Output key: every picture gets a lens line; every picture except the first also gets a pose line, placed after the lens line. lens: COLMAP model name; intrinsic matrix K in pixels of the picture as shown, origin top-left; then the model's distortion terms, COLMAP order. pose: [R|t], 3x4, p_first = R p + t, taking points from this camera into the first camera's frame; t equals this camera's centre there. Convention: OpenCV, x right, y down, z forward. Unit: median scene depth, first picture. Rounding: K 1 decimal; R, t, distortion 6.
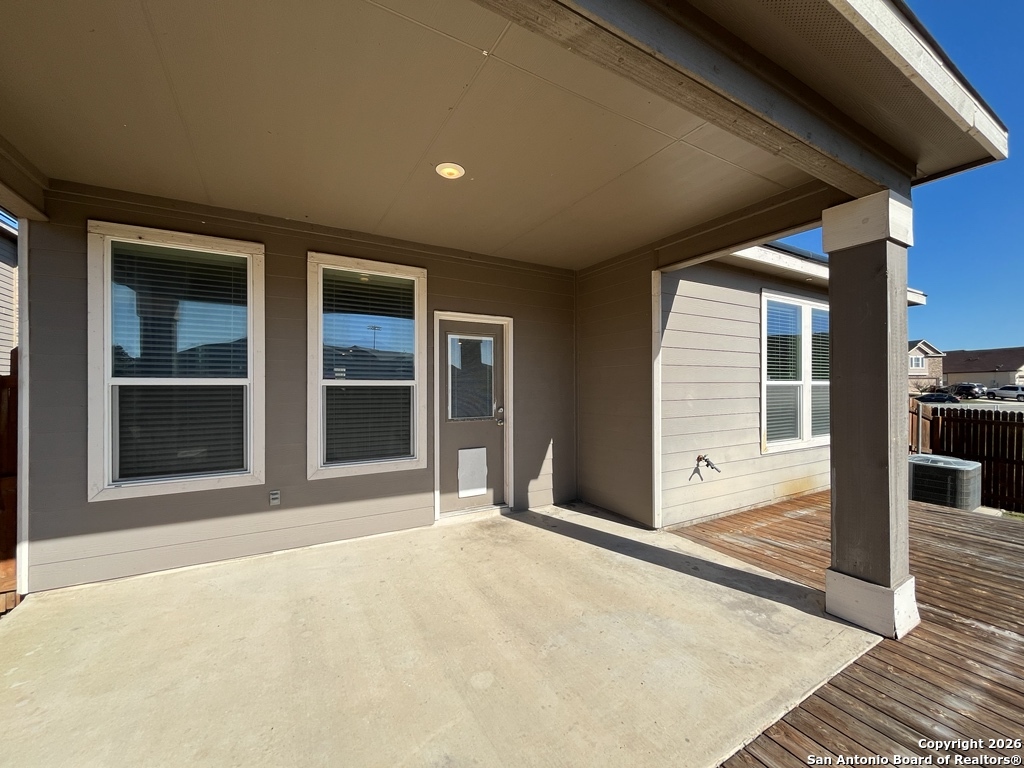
lens RADIAL K [[413.5, 0, 515.2], [0, 413.5, 385.8], [0, 0, 1]] dist [-0.003741, -0.000236]
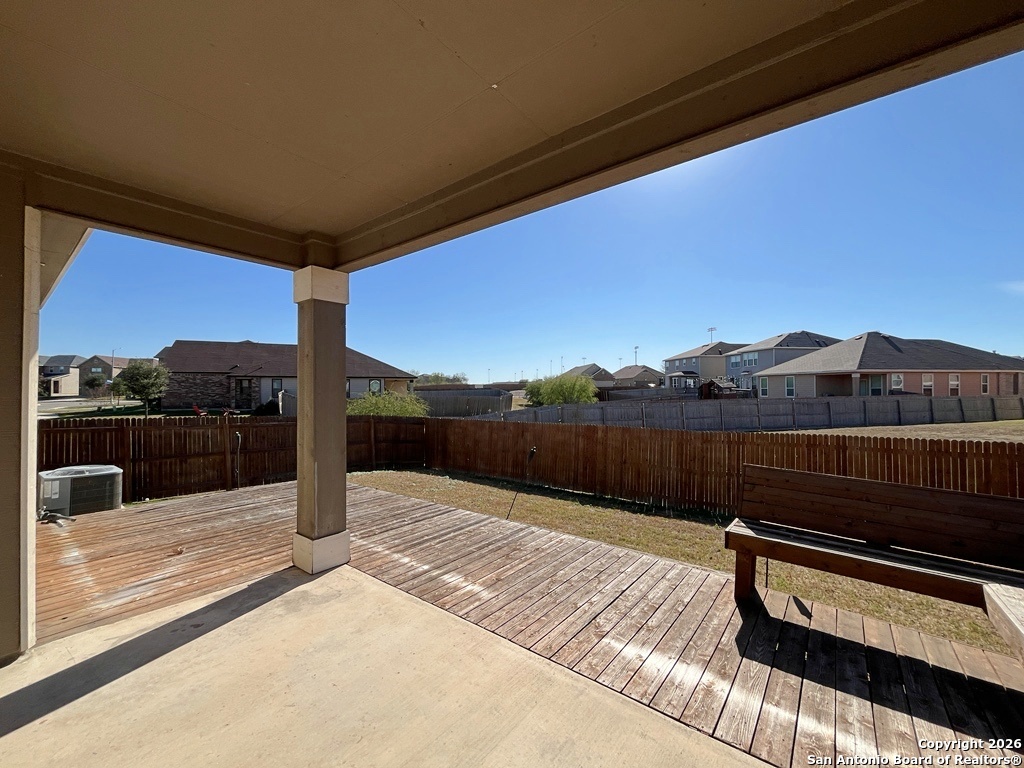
lens RADIAL K [[413.5, 0, 514.4], [0, 413.5, 386.1], [0, 0, 1]] dist [-0.003741, -0.000236]
pose [[-0.372140, 0.012173, 0.928097, -0.512088], [0.000761, 0.999918, -0.012810, -0.020955], [-0.928176, -0.004061, -0.372119, 0.655111]]
